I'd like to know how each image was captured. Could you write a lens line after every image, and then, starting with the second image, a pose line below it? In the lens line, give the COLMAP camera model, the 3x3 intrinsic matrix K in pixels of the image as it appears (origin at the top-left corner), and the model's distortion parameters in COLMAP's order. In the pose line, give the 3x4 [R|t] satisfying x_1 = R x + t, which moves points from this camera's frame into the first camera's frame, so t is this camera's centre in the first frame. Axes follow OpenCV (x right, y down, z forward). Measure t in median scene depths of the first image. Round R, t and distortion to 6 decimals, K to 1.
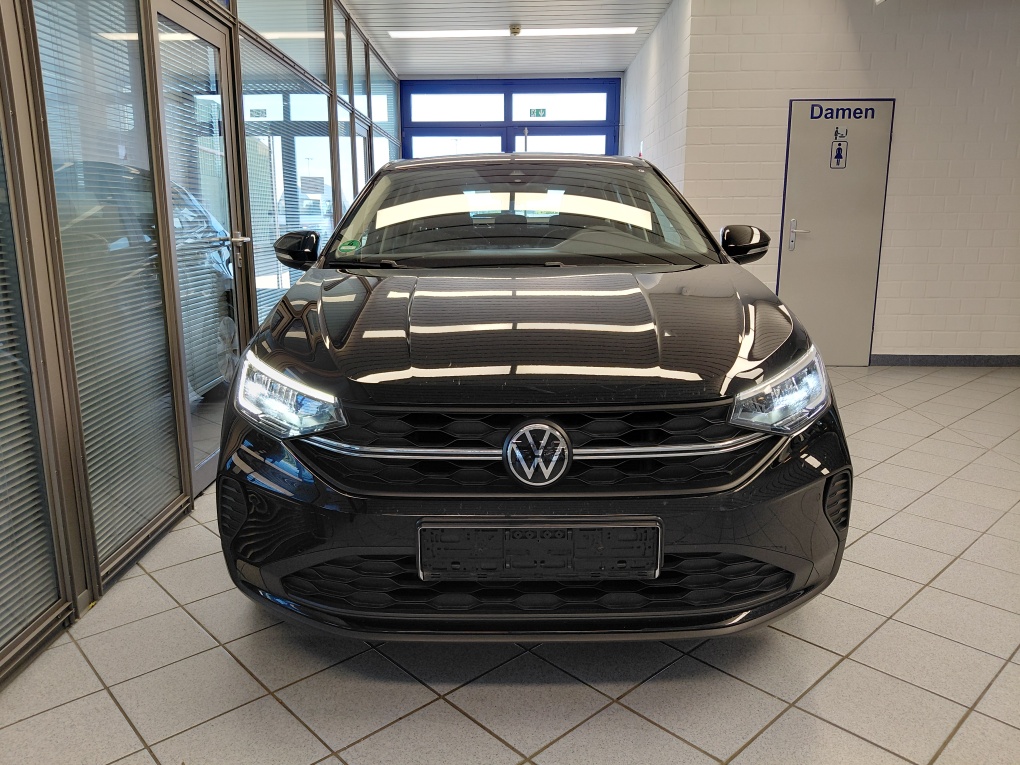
lens RADIAL K [[765.9, 0, 478.1], [0, 765.9, 389.0], [0, 0, 1]] dist [0.046442, -0.094271]
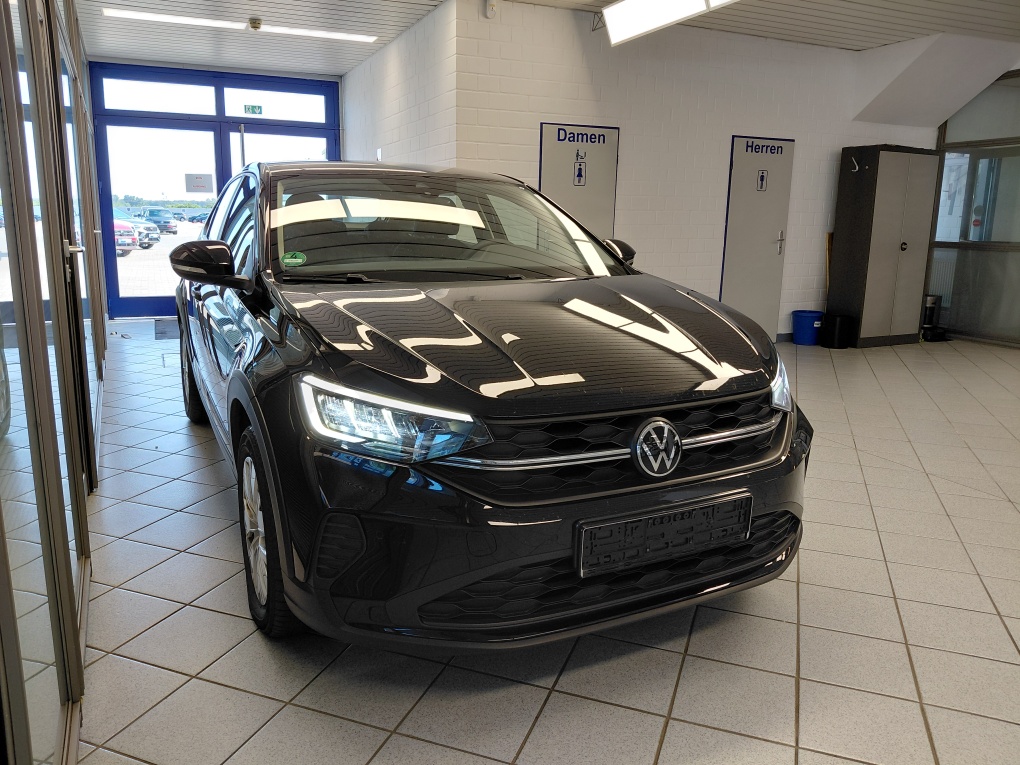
lens RADIAL K [[765.9, 0, 508.2], [0, 765.9, 388.7], [0, 0, 1]] dist [0.046442, -0.094271]
pose [[0.891311, -0.079061, 0.446447, -0.171032], [0.079626, 0.996671, 0.017531, -0.011282], [-0.446346, 0.019923, 0.894638, 0.022449]]
